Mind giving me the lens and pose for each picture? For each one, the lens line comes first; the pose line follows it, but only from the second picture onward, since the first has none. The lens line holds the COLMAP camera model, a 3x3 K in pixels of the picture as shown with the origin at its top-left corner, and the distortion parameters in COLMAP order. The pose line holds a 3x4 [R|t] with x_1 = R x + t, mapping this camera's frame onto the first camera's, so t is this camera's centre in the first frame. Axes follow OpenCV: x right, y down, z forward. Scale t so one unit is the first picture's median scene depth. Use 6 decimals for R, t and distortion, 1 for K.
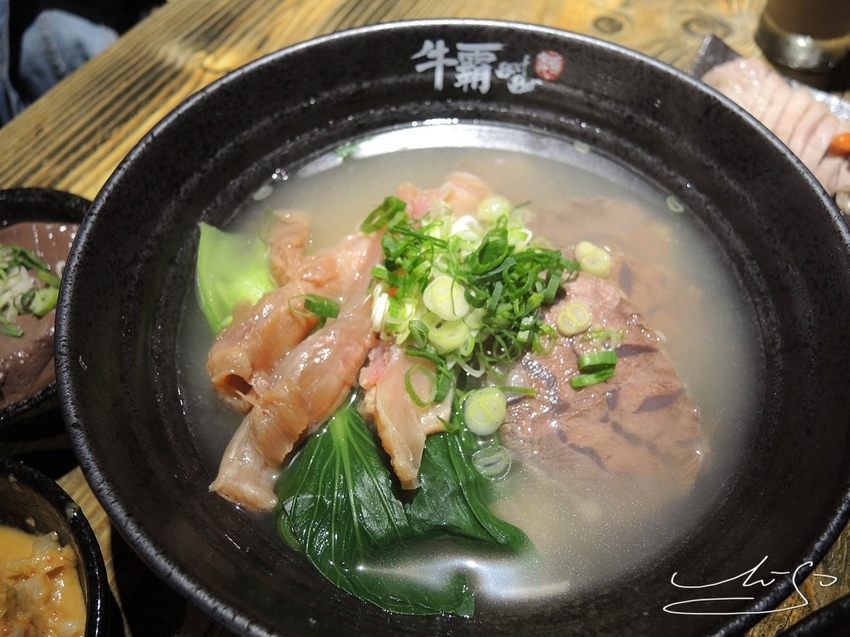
lens RADIAL K [[700.8, 0, 425.0], [0, 700.8, 318.5], [0, 0, 1]] dist [-0.066455, -0.008334]
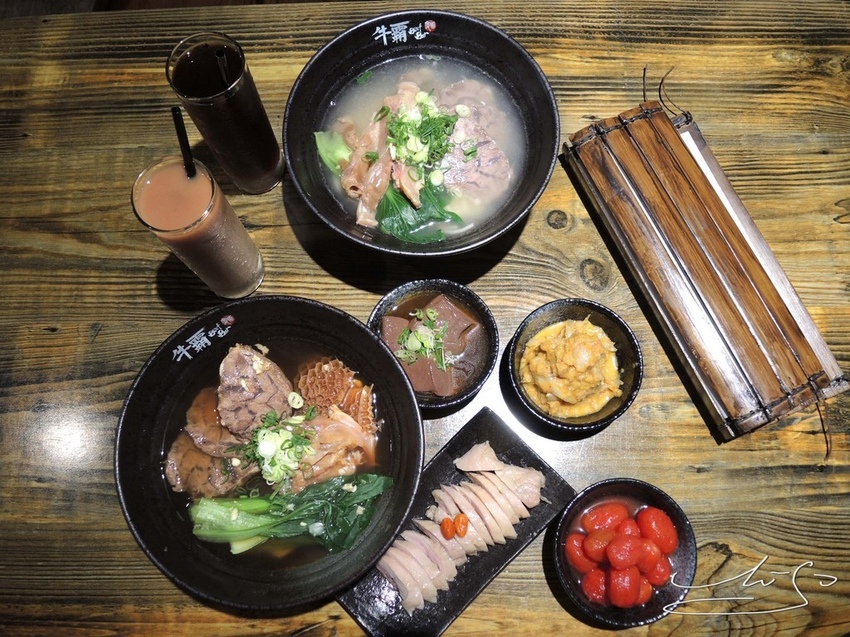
lens RADIAL K [[700.8, 0, 425.0], [0, 700.8, 318.5], [0, 0, 1]] dist [-0.066455, -0.008334]
pose [[0.969383, -0.244263, 0.025130, -0.166047], [0.220560, 0.911129, 0.348133, -0.338536], [-0.107933, -0.331932, 0.937108, -1.823390]]
